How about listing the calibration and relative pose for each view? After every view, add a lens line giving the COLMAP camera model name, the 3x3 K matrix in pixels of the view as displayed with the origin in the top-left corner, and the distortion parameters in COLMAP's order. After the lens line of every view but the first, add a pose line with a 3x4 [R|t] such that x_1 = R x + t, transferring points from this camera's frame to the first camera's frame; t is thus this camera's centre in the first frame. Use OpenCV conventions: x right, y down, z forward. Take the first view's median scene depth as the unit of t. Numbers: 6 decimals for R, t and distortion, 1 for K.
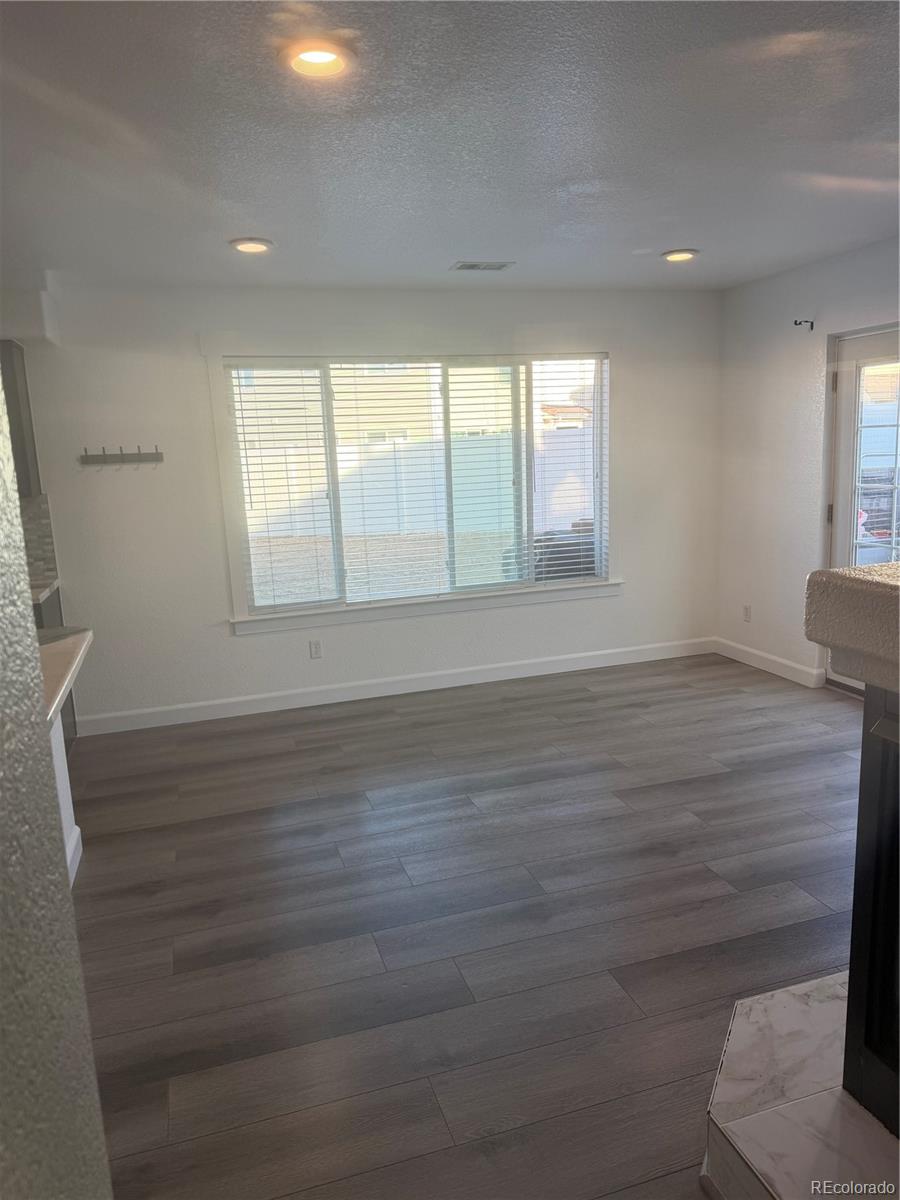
lens RADIAL K [[837.8, 0, 450.0], [0, 837.8, 600.0], [0, 0, 1]] dist [0.071630, -0.135039]
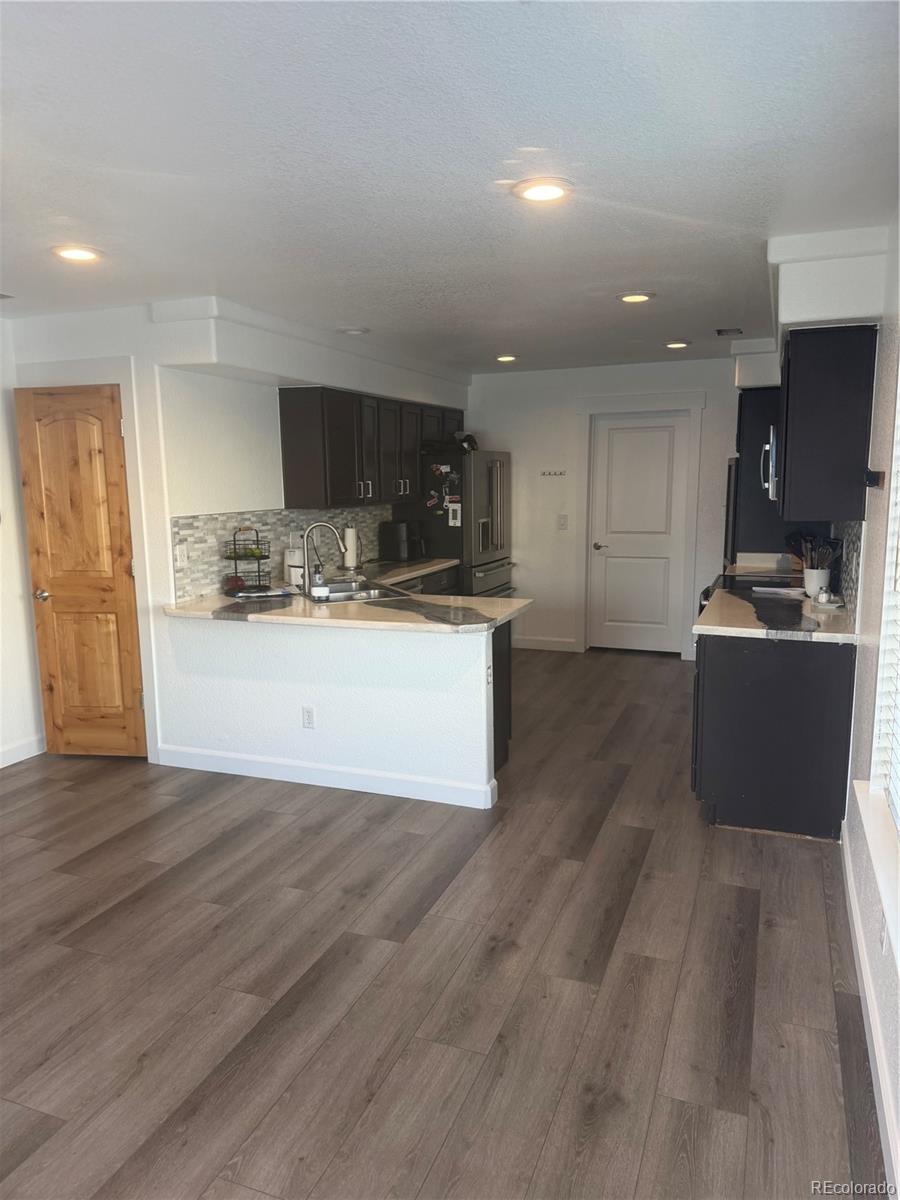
lens RADIAL K [[837.8, 0, 450.0], [0, 837.8, 600.0], [0, 0, 1]] dist [0.071630, -0.135039]
pose [[-0.632670, 0.161190, -0.757461, 0.364521], [-0.104396, 0.951419, 0.289661, -0.264922], [0.767353, 0.262336, -0.585106, 1.318712]]
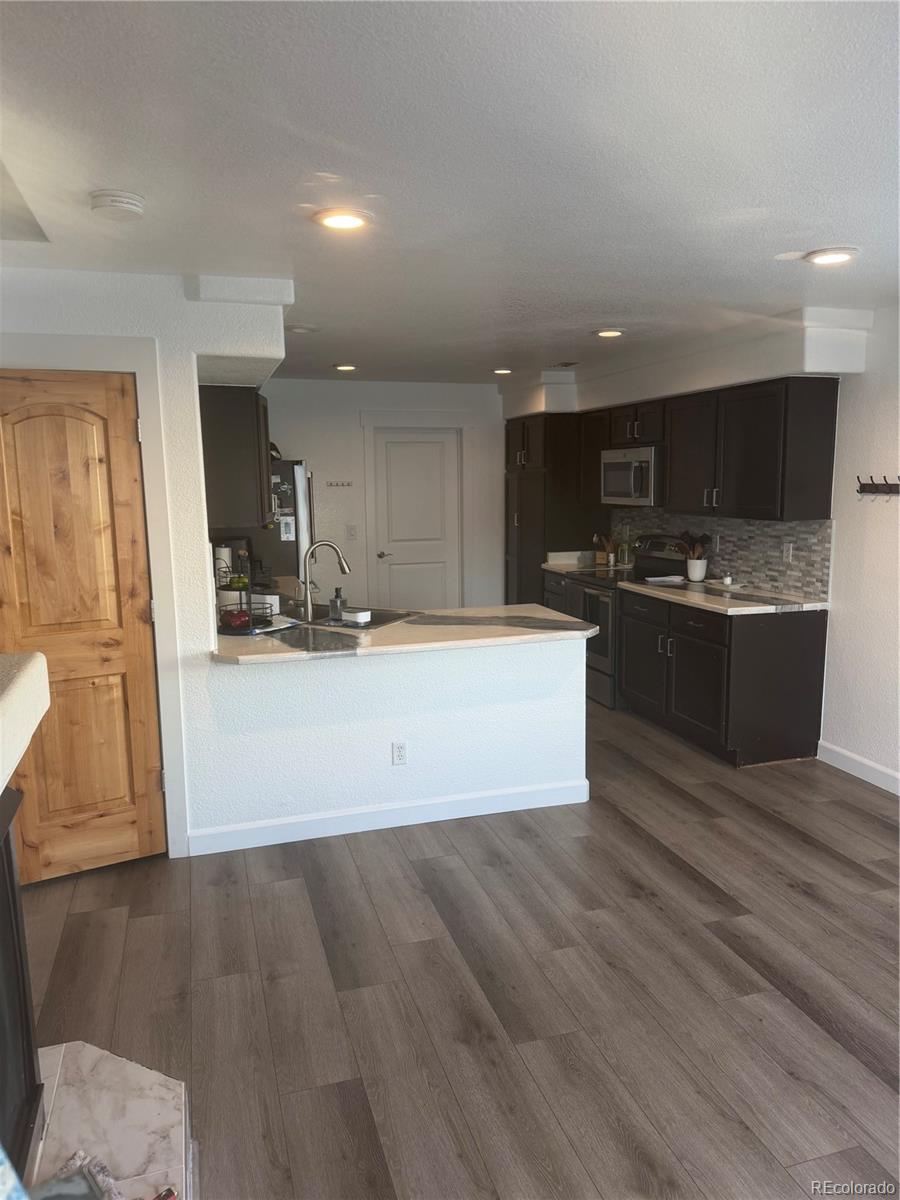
lens RADIAL K [[837.8, 0, 450.0], [0, 837.8, 600.0], [0, 0, 1]] dist [0.071630, -0.135039]
pose [[-0.017555, 0.188564, -0.981904, 0.617627], [-0.169340, 0.967307, 0.188788, -0.163280], [0.985401, 0.169590, 0.014950, 0.613932]]
